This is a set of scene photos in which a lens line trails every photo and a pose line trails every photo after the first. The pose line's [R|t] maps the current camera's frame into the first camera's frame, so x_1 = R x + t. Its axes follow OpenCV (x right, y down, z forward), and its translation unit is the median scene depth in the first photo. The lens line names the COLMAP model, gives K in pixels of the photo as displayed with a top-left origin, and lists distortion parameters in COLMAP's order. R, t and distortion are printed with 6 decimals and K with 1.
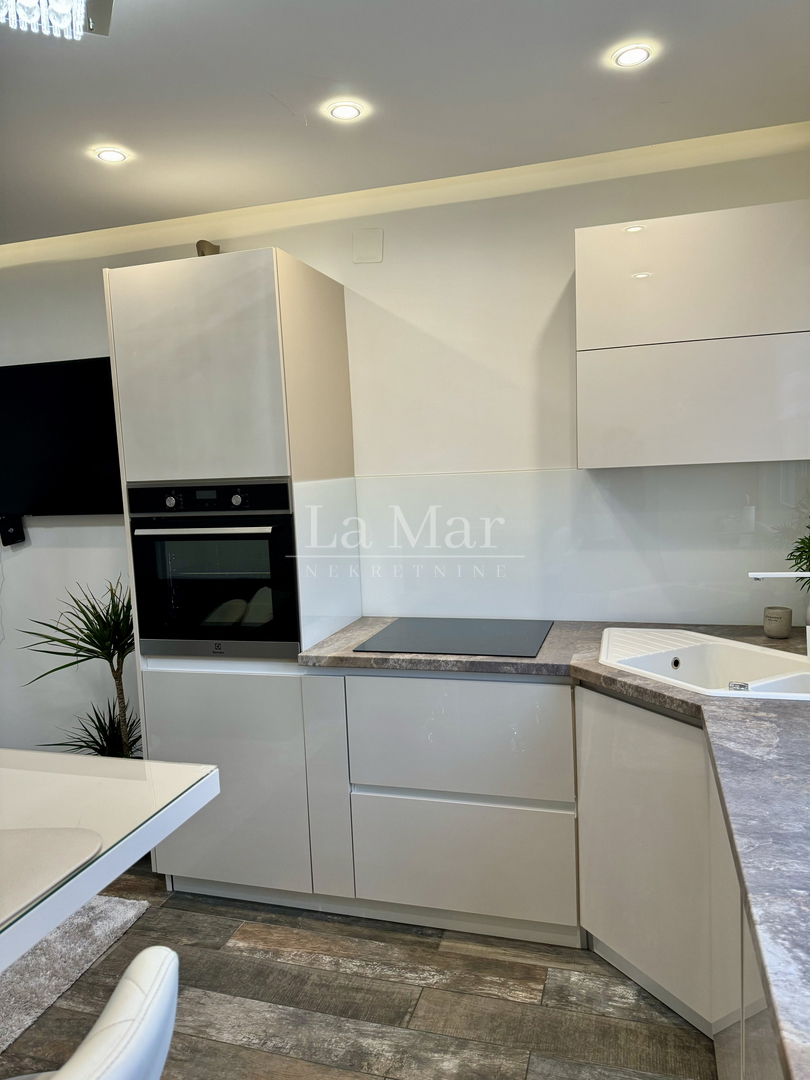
lens RADIAL K [[762.6, 0, 405.0], [0, 762.6, 540.0], [0, 0, 1]] dist [0.007480, -0.028010]
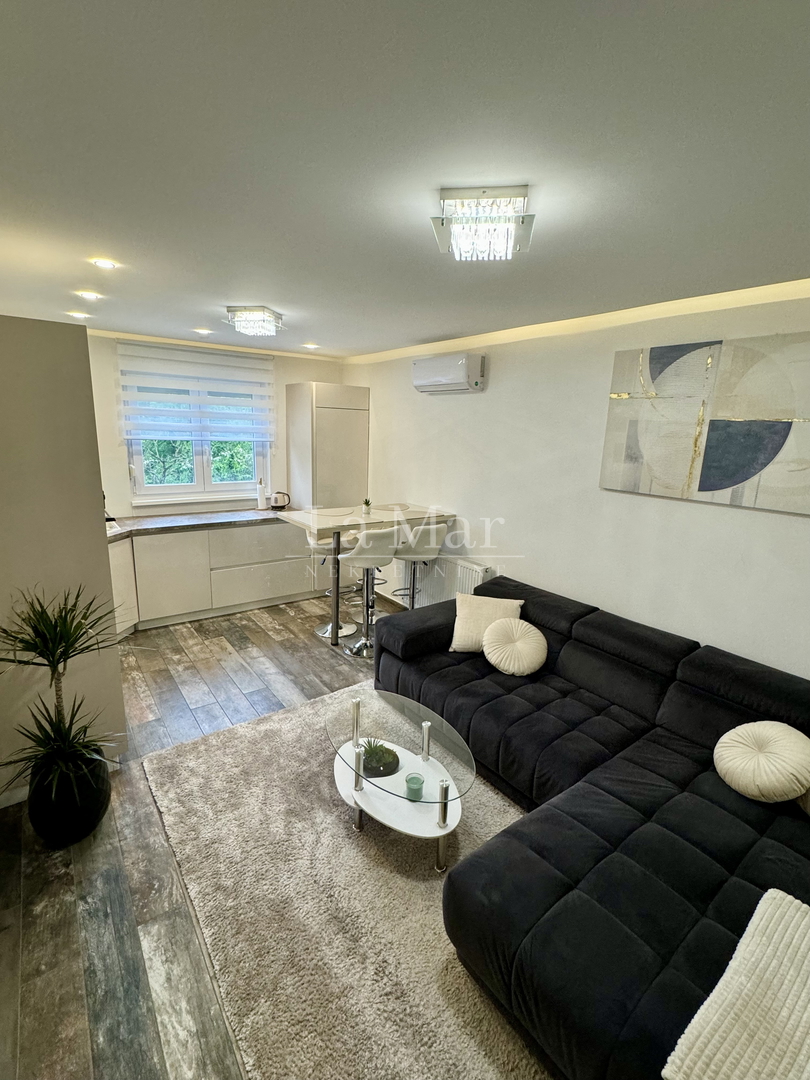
lens RADIAL K [[491.1, 0, 405.0], [0, 491.1, 540.0], [0, 0, 1]] dist [0.000867, 0.000064]
pose [[-0.801989, -0.118835, 0.585398, -1.661876], [0.064371, 0.957111, 0.282481, -0.254625], [-0.593860, 0.264229, -0.759943, 1.689756]]
